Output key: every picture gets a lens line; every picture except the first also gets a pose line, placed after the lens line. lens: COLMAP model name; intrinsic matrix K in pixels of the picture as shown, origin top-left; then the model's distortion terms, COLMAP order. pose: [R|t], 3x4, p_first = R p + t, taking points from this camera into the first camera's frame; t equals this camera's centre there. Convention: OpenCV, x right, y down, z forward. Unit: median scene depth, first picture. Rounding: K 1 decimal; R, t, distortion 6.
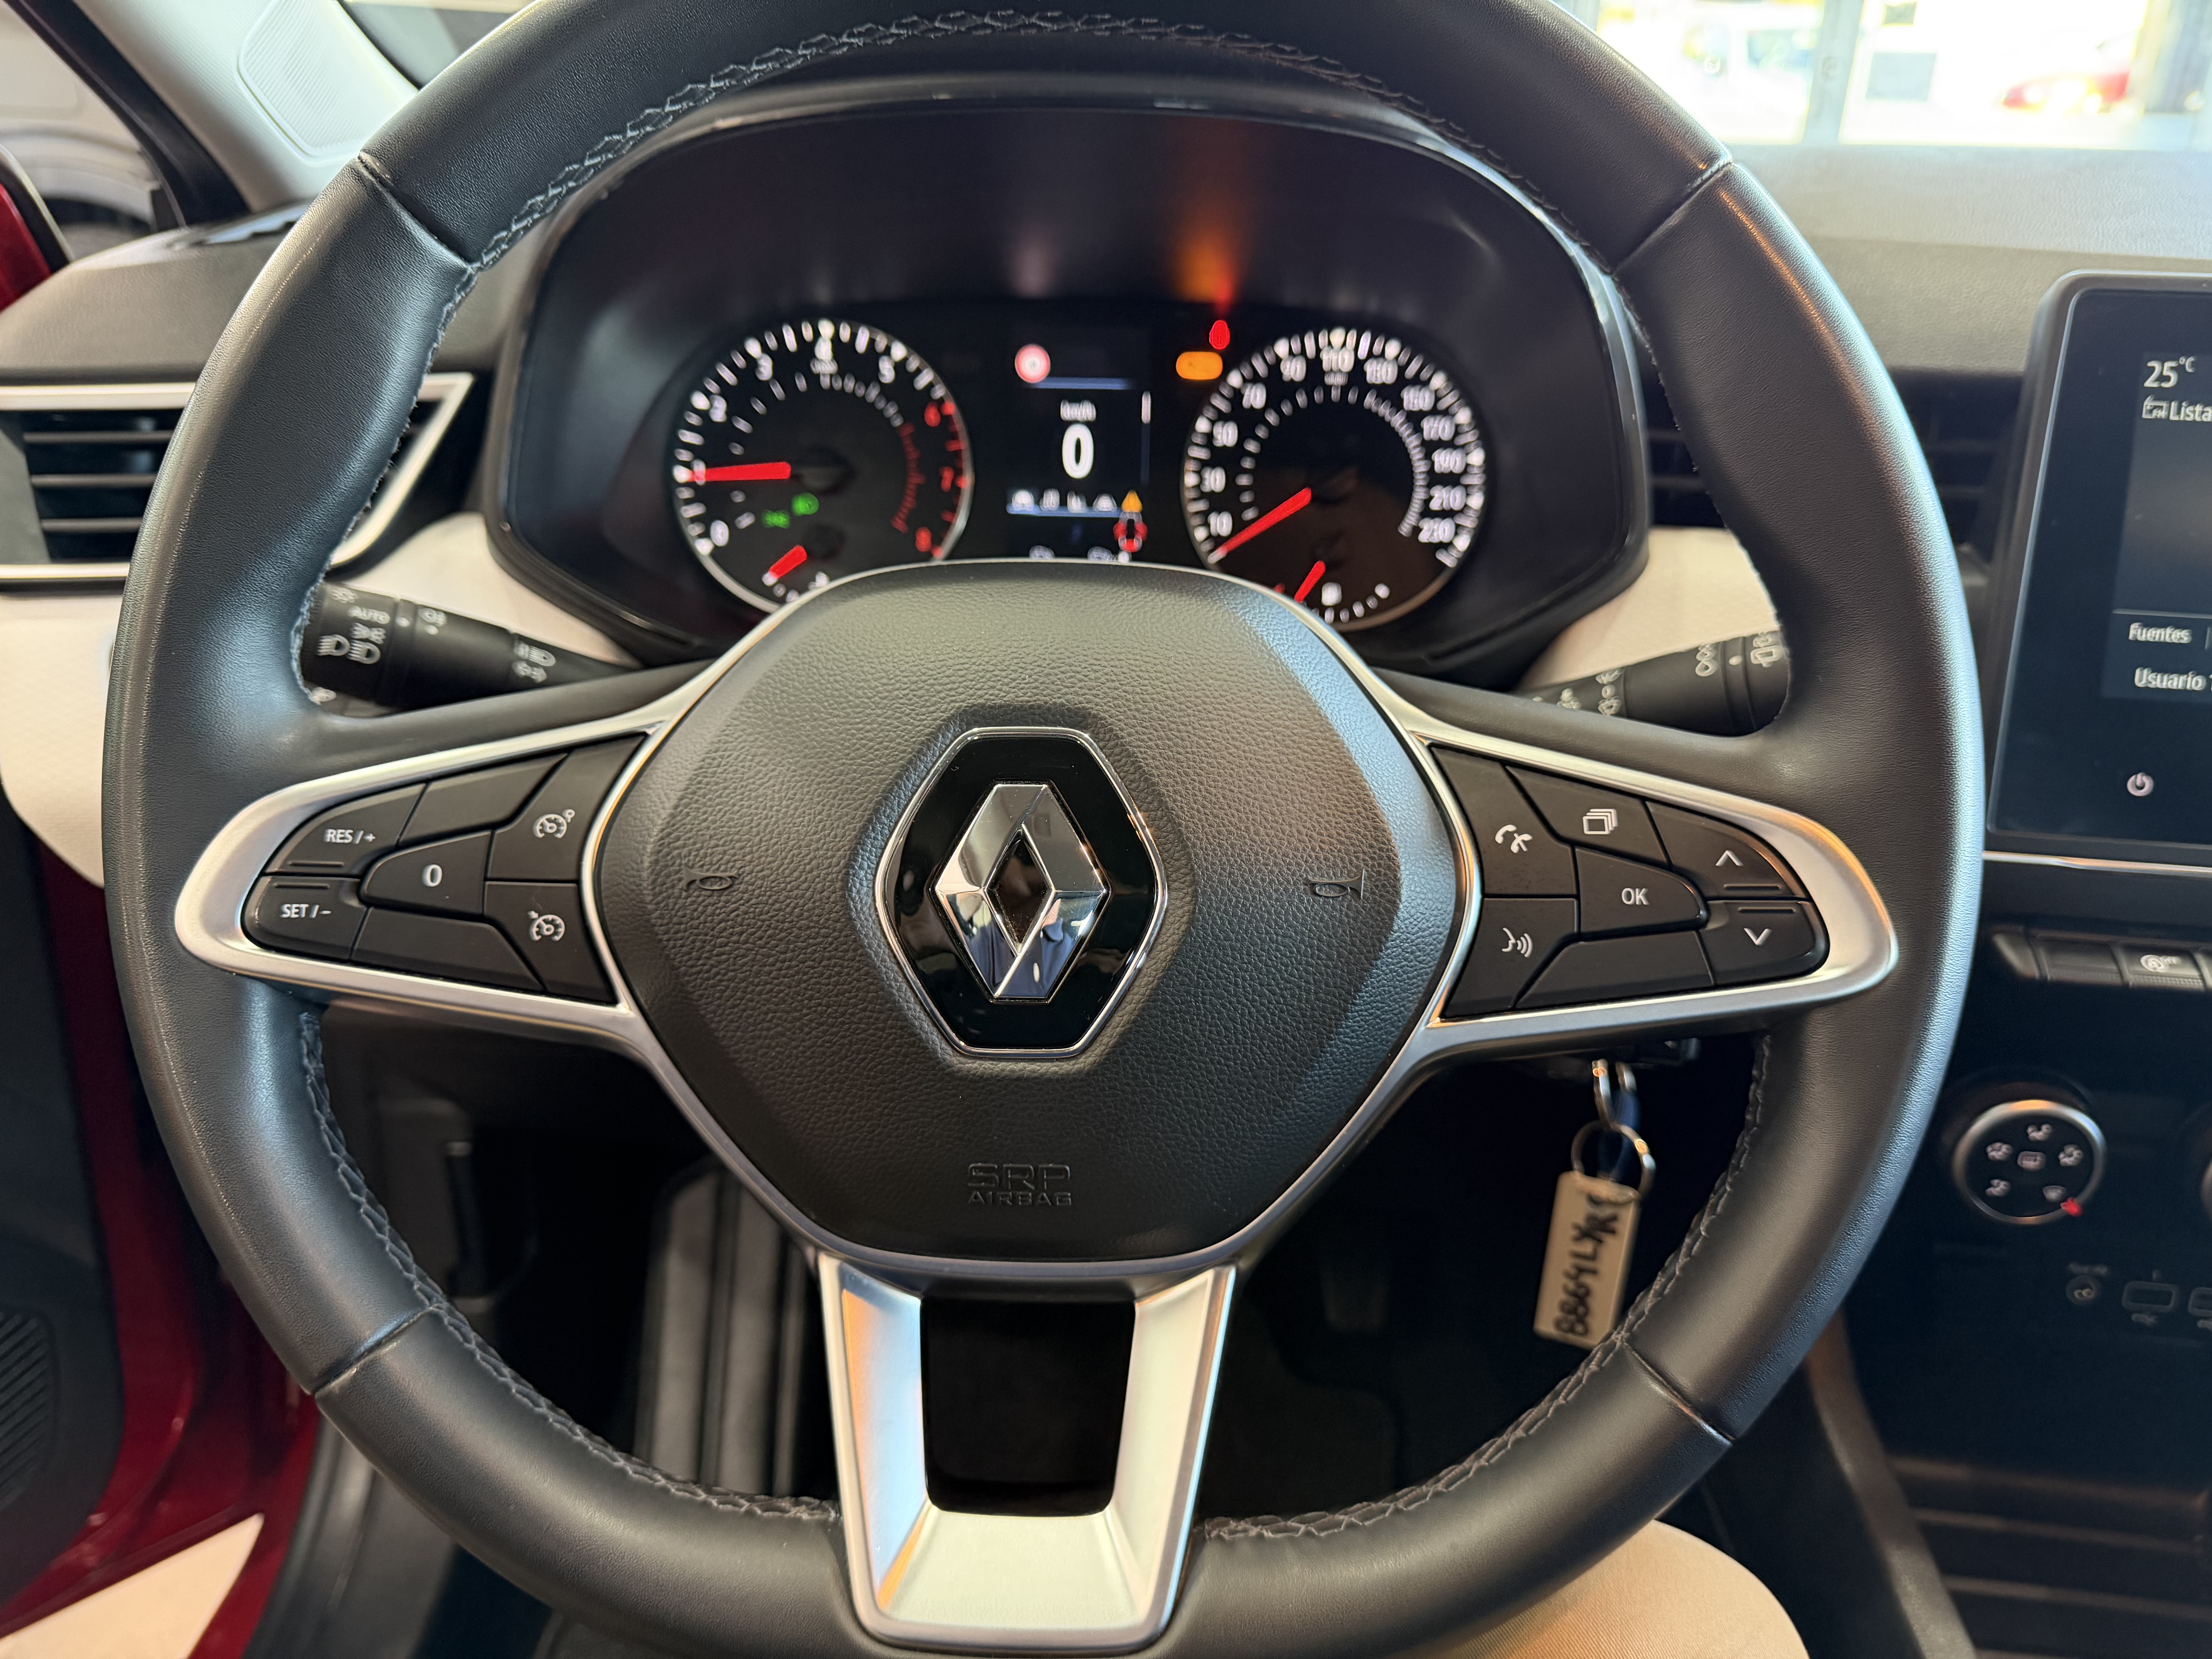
lens RADIAL K [[1571.8, 0, 1106.0], [0, 1571.8, 829.5], [0, 0, 1]] dist [0.159195, -0.435666]
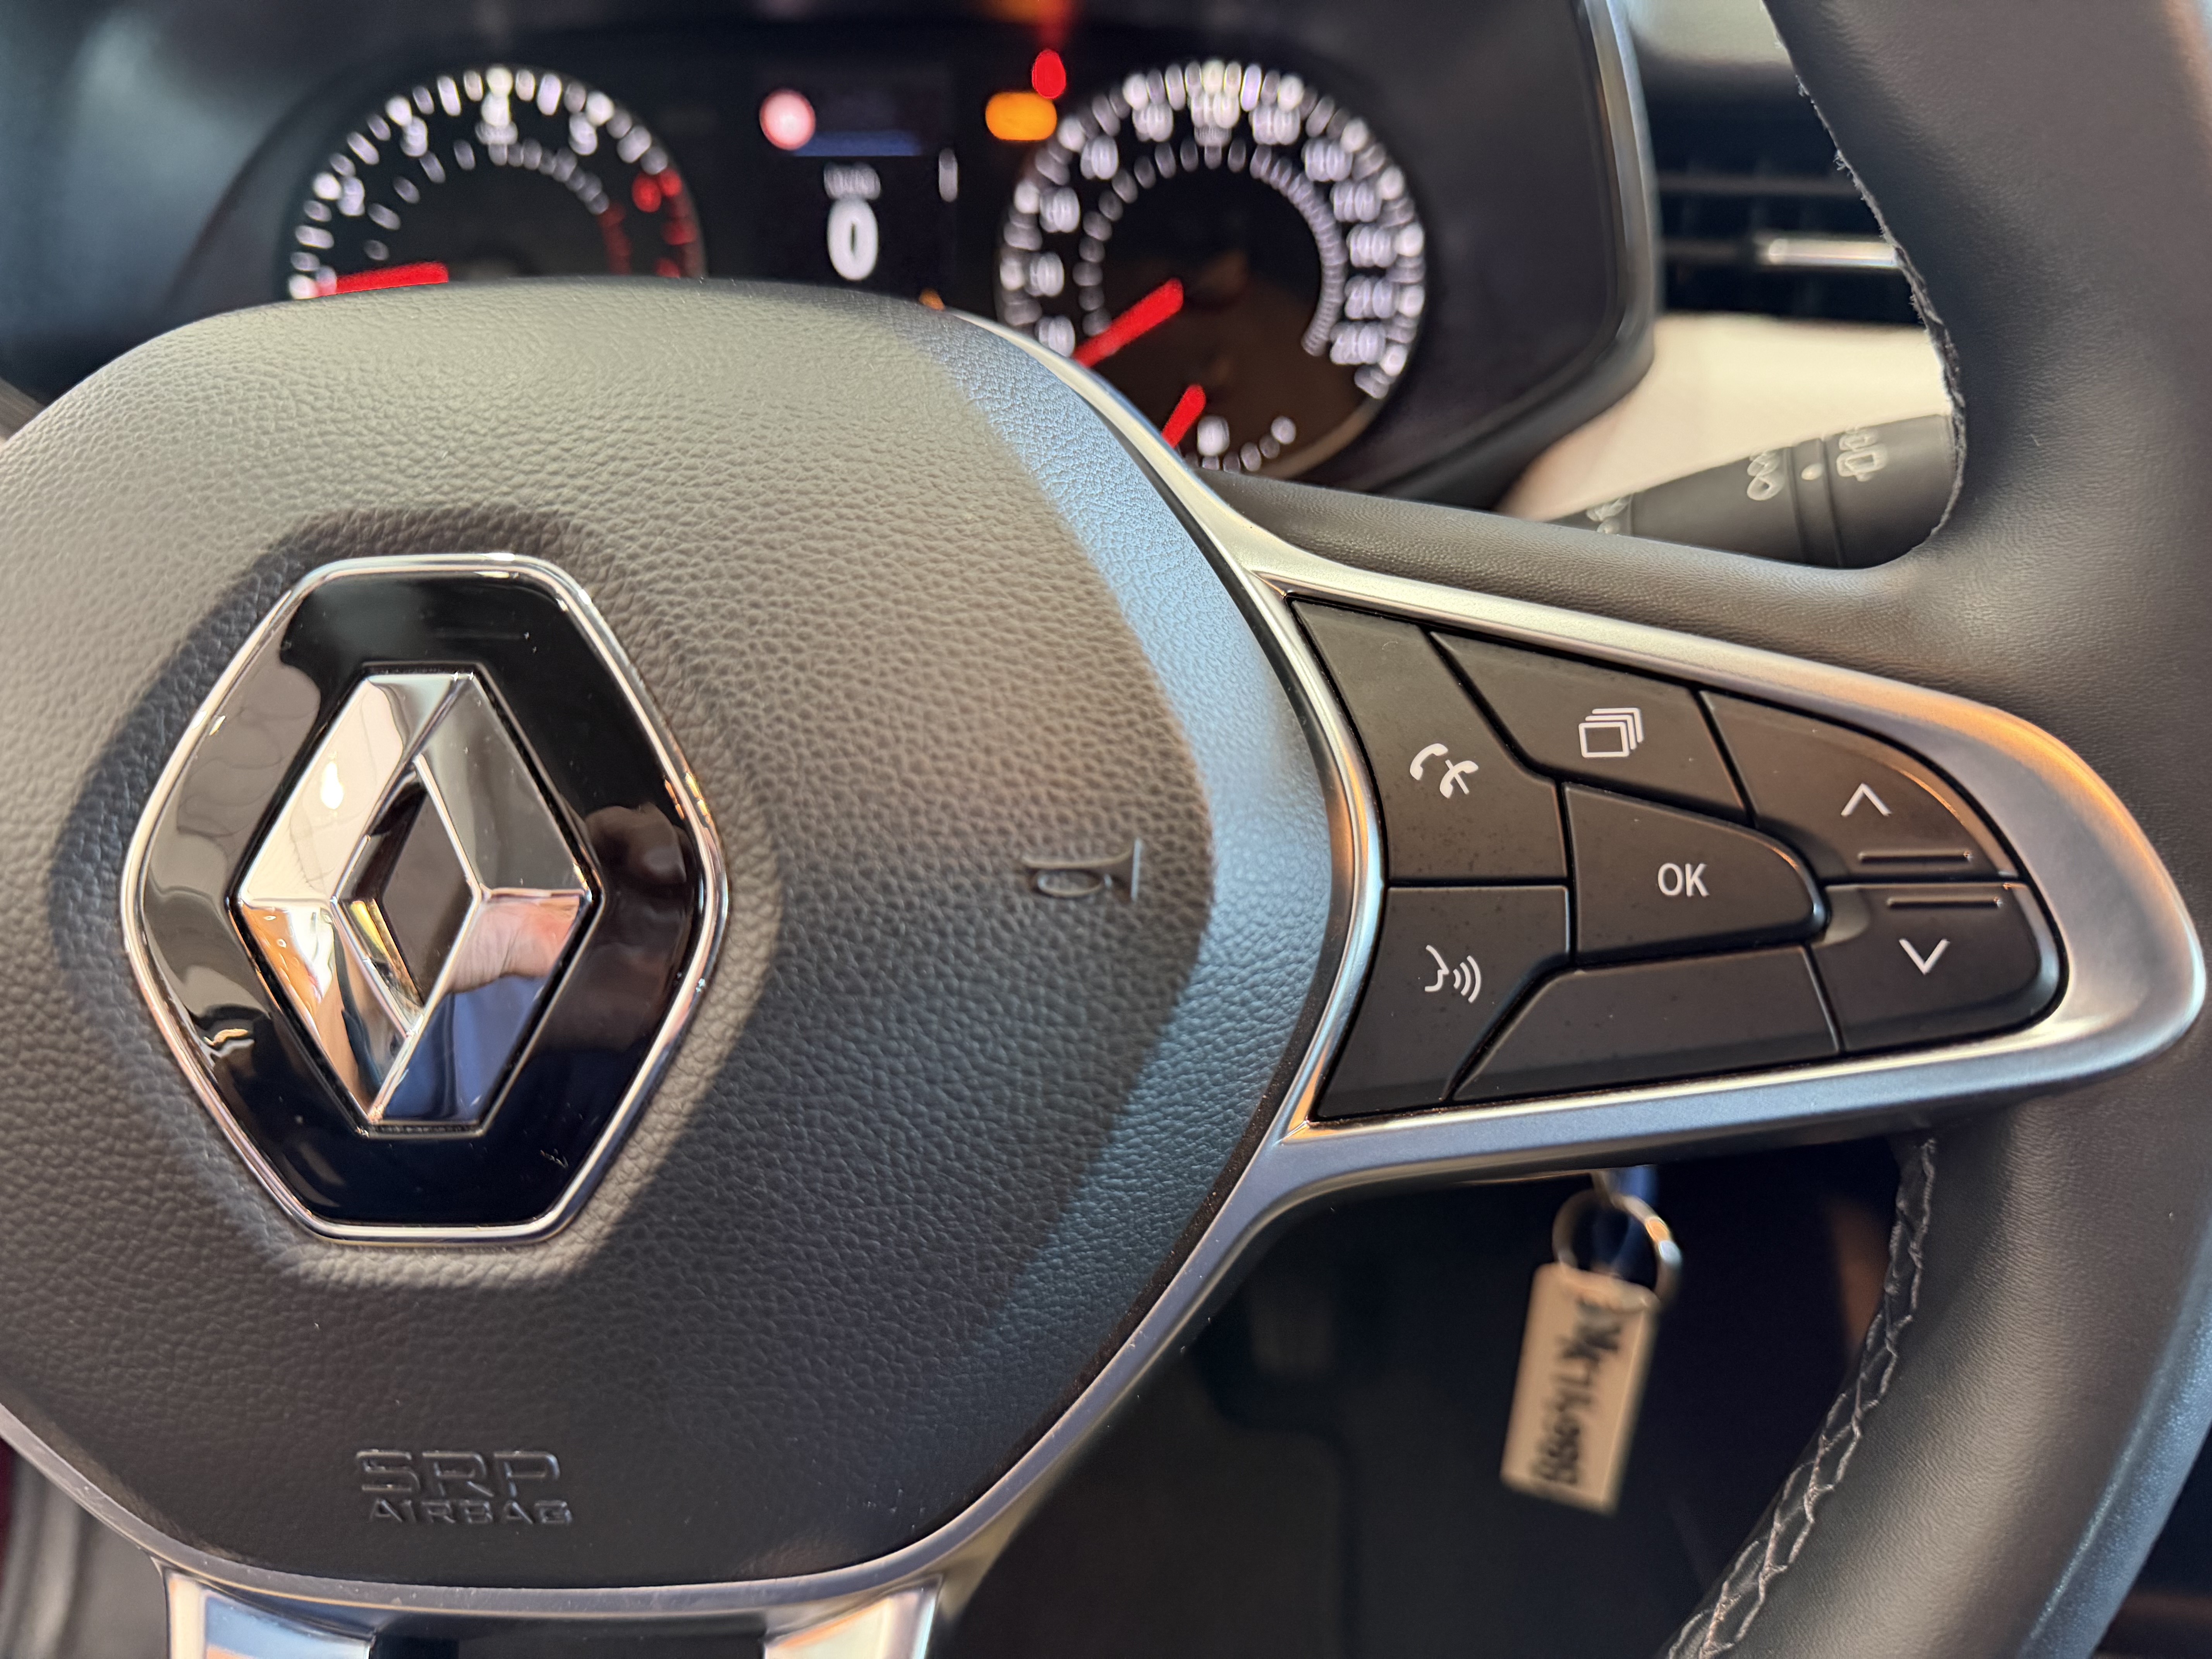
lens RADIAL K [[1634.0, 0, 1106.0], [0, 1634.0, 829.5], [0, 0, 1]] dist [0.085761, -0.241675]
pose [[0.999465, -0.021686, 0.024501, 0.090822], [0.020877, 0.999245, 0.032779, 0.003610], [-0.025193, -0.032250, 0.999162, 0.319642]]
